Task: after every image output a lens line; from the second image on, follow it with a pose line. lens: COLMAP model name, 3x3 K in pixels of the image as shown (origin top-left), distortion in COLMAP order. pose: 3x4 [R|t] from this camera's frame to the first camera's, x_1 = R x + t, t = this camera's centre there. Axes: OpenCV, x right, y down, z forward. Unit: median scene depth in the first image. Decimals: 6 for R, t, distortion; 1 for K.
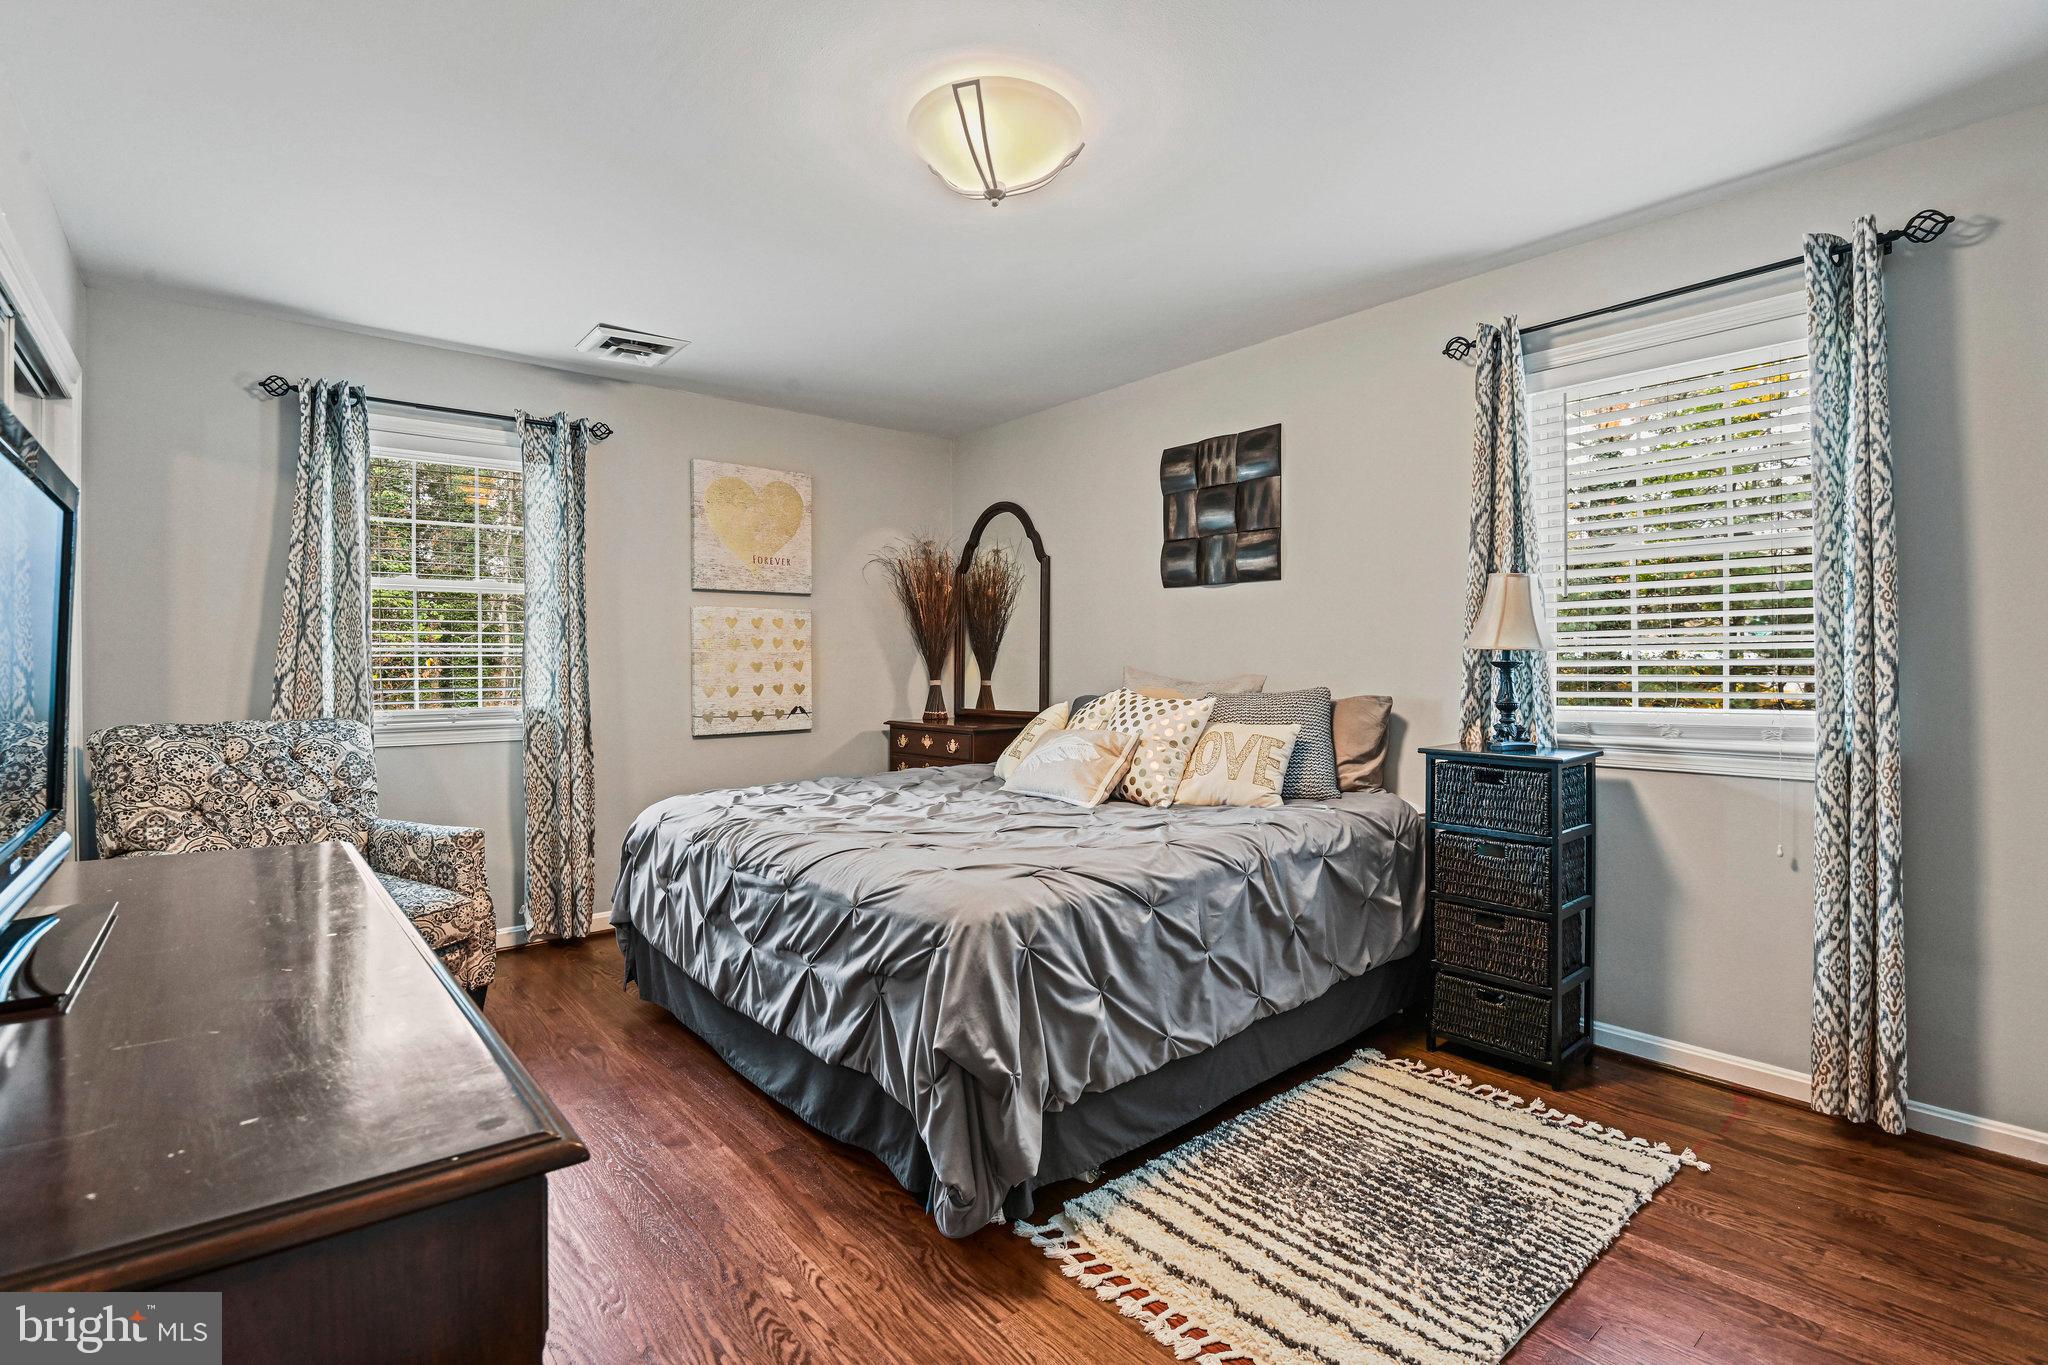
lens RADIAL K [[953.4, 0, 1018.1], [0, 953.4, 678.3], [0, 0, 1]] dist [-0.015386, -0.002024]
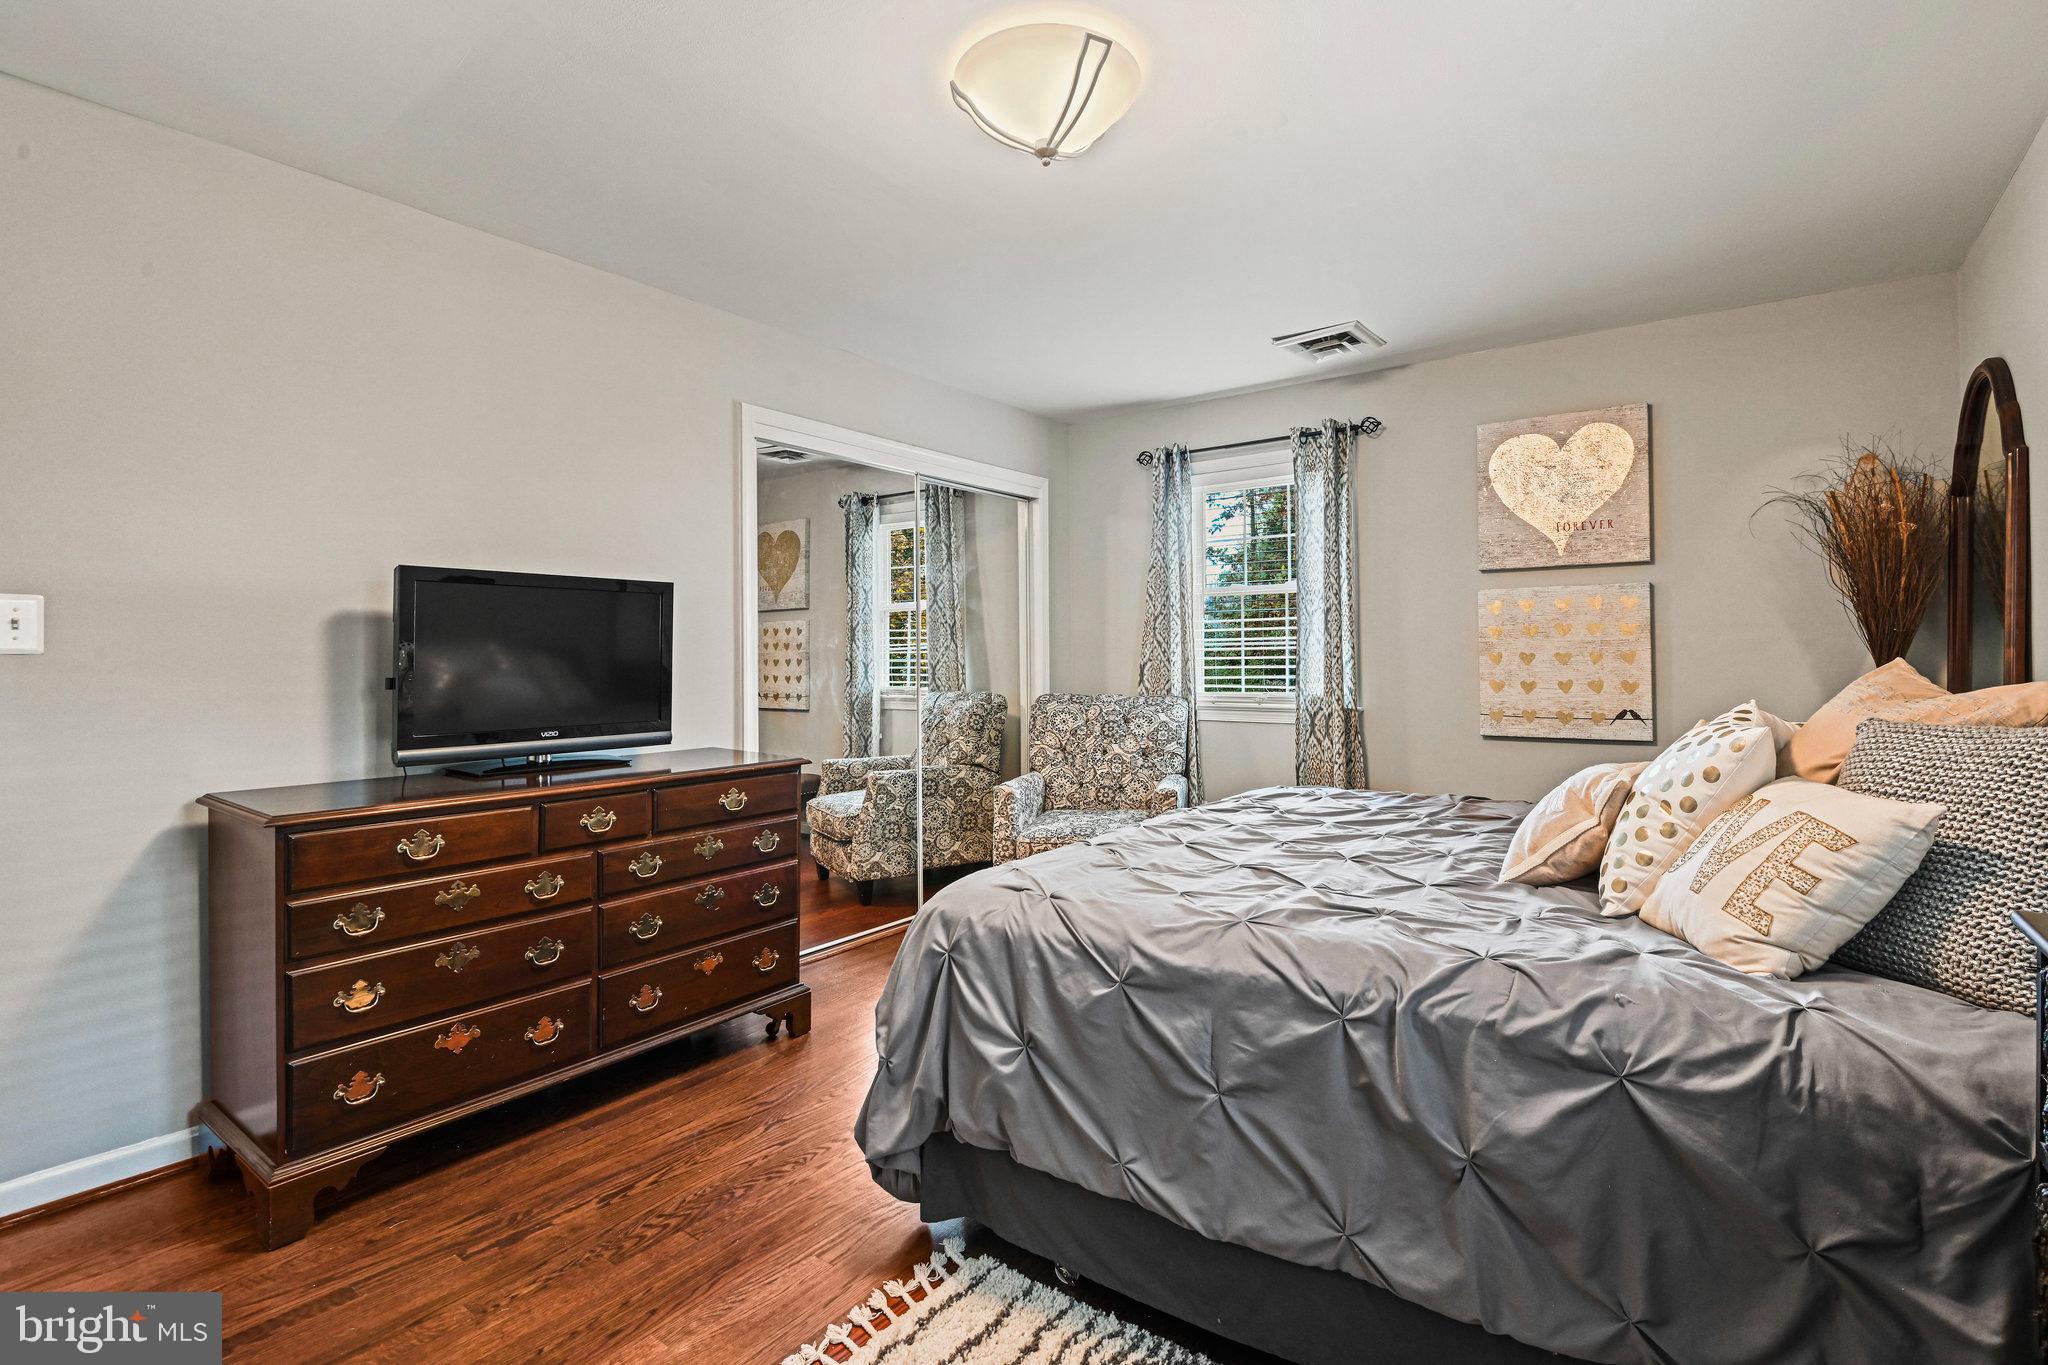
lens RADIAL K [[953.4, 0, 1019.2], [0, 953.4, 661.3], [0, 0, 1]] dist [-0.015386, -0.002024]
pose [[0.233447, 0.007232, -0.972343, 0.551434], [-0.010388, 0.999934, 0.004943, -0.011568], [0.972314, 0.008947, 0.233507, 0.481452]]
